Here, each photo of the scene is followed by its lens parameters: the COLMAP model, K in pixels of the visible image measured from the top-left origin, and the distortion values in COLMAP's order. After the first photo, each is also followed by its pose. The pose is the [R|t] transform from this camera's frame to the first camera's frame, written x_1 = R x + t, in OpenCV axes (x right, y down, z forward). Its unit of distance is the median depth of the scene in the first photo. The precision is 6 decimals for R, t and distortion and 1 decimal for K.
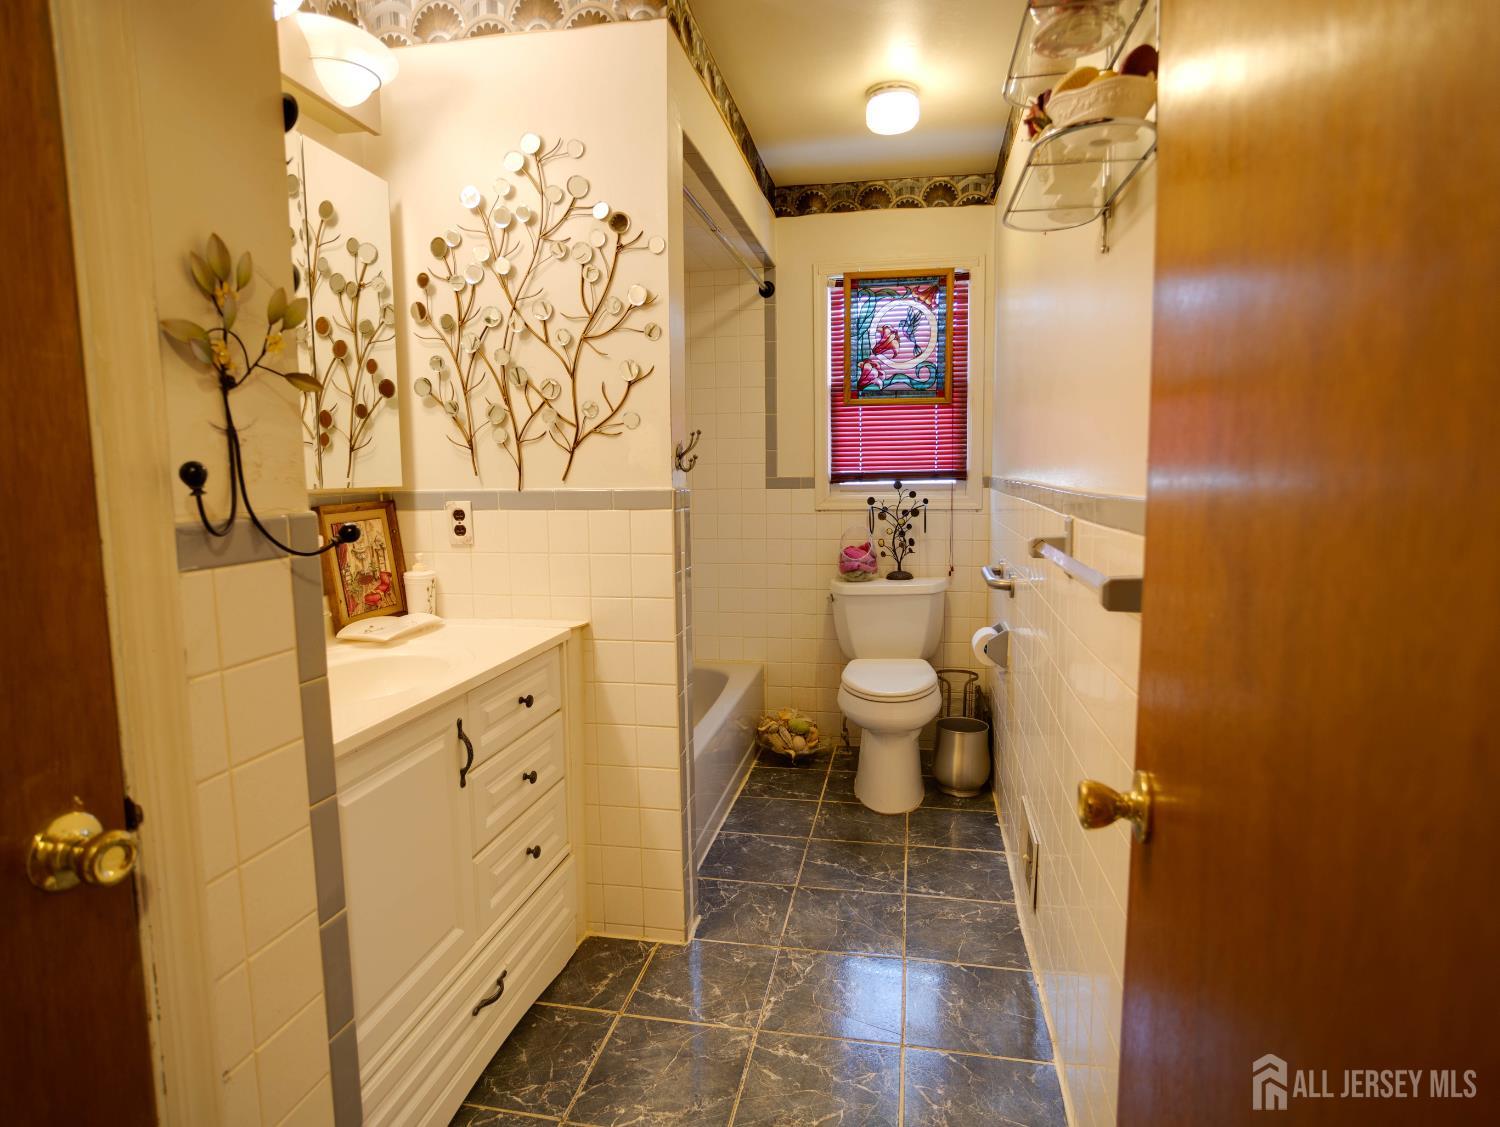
lens RADIAL K [[832.1, 0, 744.7], [0, 832.1, 564.0], [0, 0, 1]] dist [-0.047200, 0.030923]
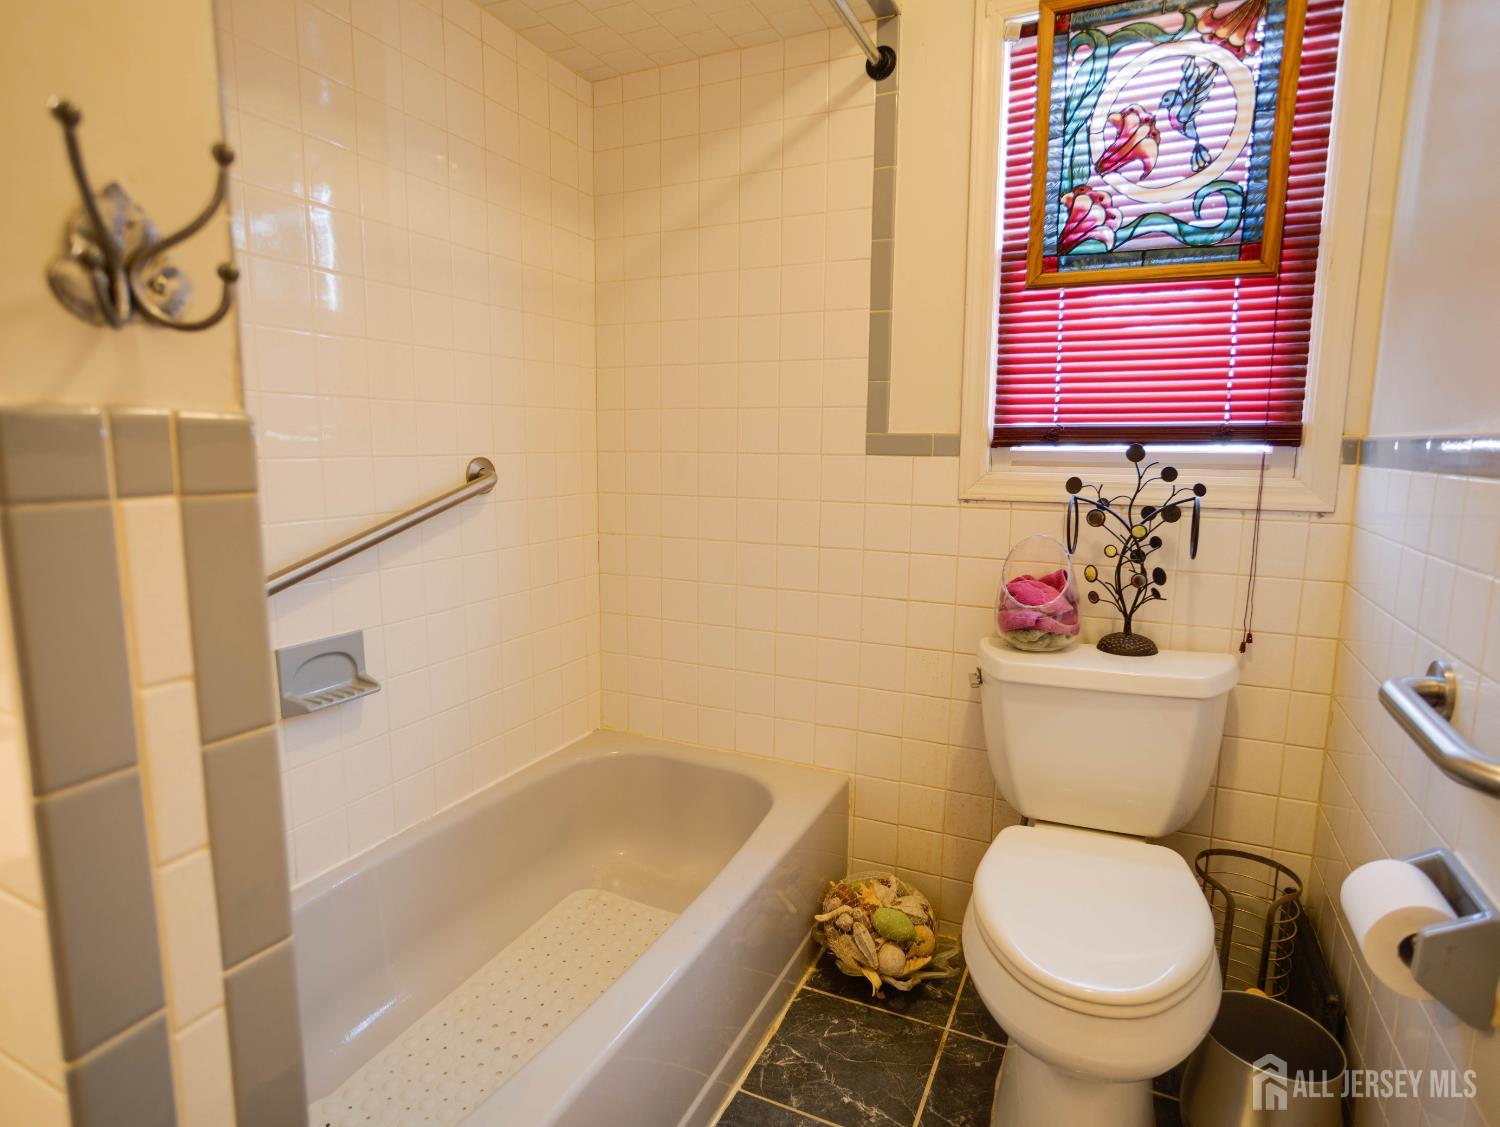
lens RADIAL K [[832.1, 0, 742.6], [0, 832.1, 563.2], [0, 0, 1]] dist [-0.047200, 0.030923]
pose [[0.969437, 0.054528, -0.239204, 0.083273], [-0.046485, 0.998152, 0.039144, -0.040820], [0.240896, -0.026829, 0.970180, 0.490138]]
